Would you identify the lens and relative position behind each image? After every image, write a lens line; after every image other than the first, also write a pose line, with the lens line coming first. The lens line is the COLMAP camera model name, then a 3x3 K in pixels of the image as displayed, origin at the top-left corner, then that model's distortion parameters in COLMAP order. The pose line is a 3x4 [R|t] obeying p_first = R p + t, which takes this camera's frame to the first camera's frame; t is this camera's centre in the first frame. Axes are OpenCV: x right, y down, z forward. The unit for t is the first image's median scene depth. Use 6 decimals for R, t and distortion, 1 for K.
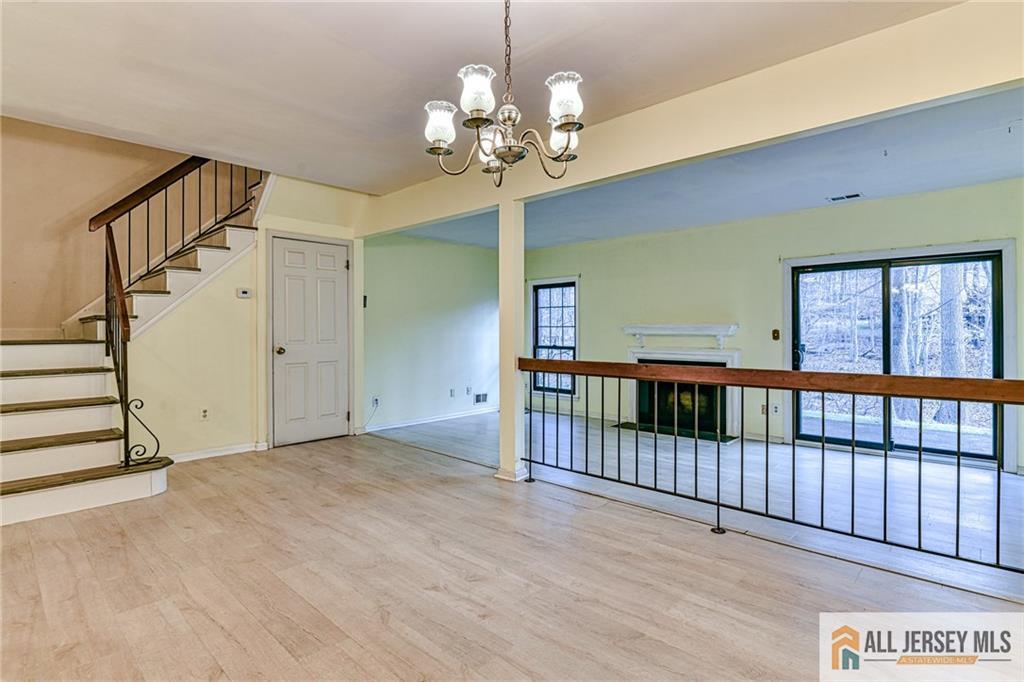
lens RADIAL K [[514.5, 0, 518.2], [0, 514.5, 328.2], [0, 0, 1]] dist [-0.003189, -0.011188]
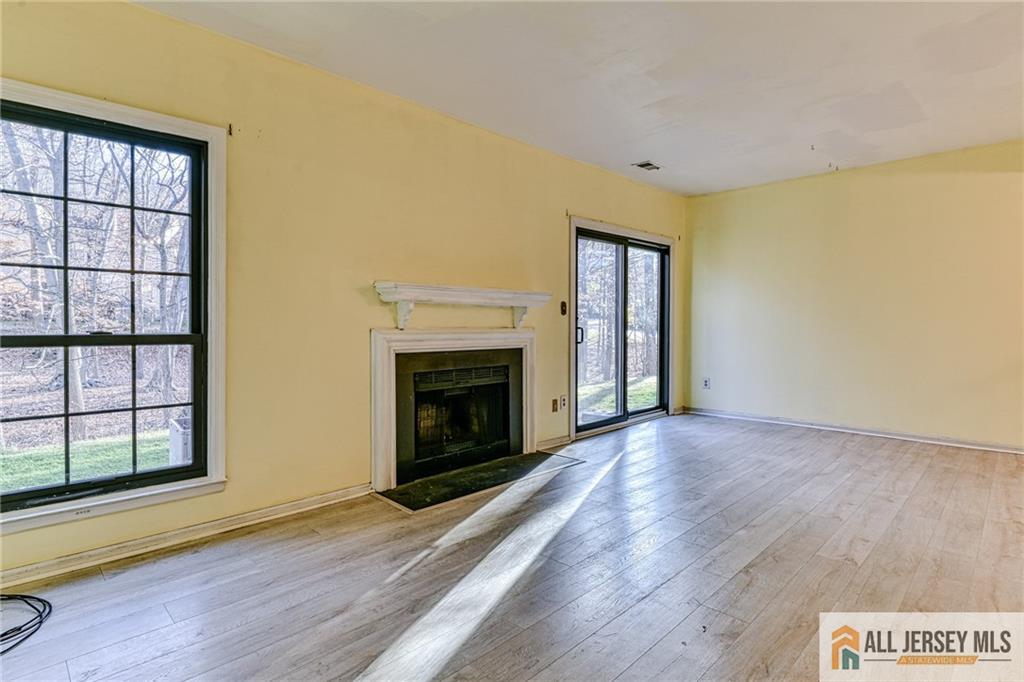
lens RADIAL K [[527.0, 0, 520.9], [0, 527.0, 326.1], [0, 0, 1]] dist [-0.021190, 0.000264]
pose [[0.011134, -0.001509, 0.999937, -0.392885], [-0.002090, 0.999997, 0.001533, 0.049705], [-0.999936, -0.002107, 0.011131, 1.333424]]
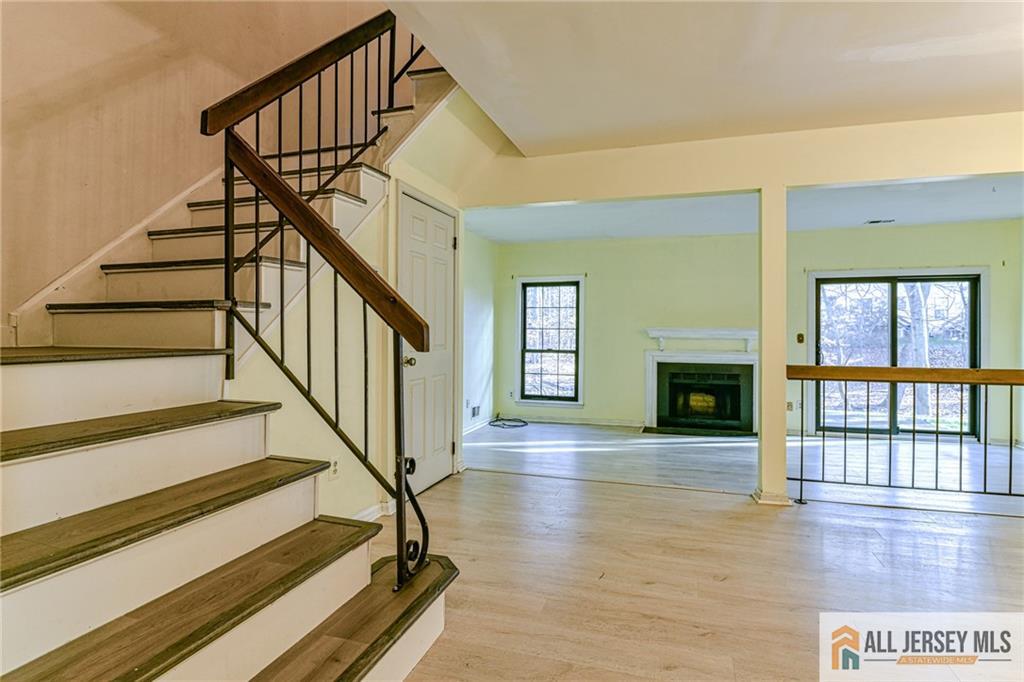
lens RADIAL K [[516.1, 0, 527.2], [0, 516.1, 332.7], [0, 0, 1]] dist [-0.017736, 0.000016]
pose [[0.895146, 0.006246, 0.445729, -0.657960], [-0.008547, 0.999959, 0.003153, 0.002534], [-0.445691, -0.006632, 0.895163, 0.340940]]
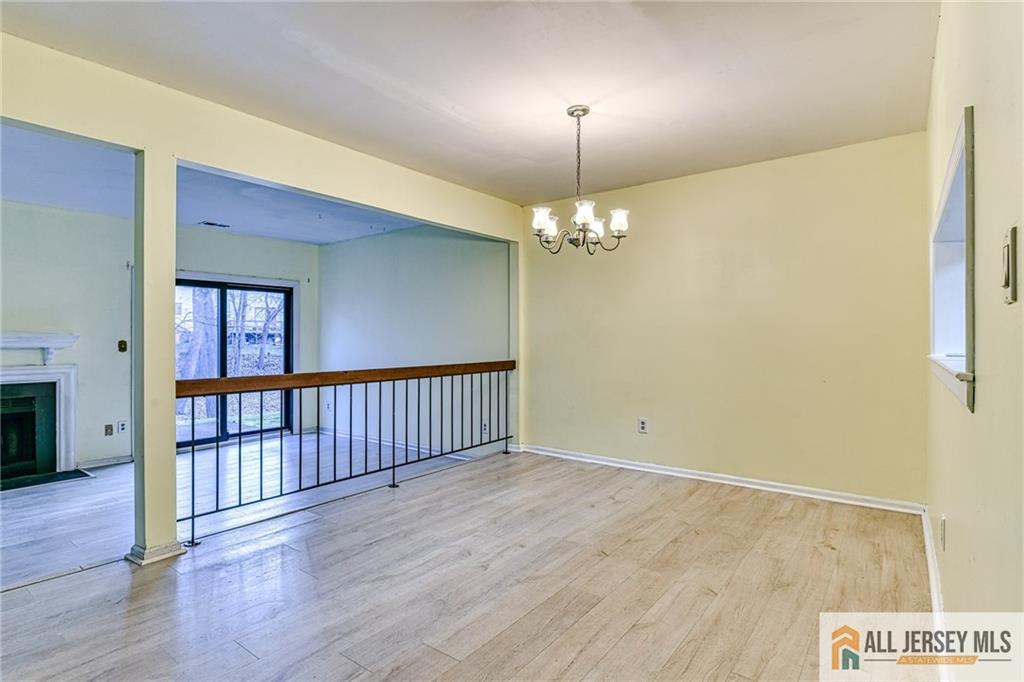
lens RADIAL K [[523.5, 0, 512.3], [0, 523.5, 334.5], [0, 0, 1]] dist [-0.016225, -0.001029]
pose [[-0.110632, 0.010583, 0.993805, -0.638576], [-0.001698, 0.999940, -0.010837, 0.000516], [-0.993860, -0.002887, -0.110607, 0.511372]]
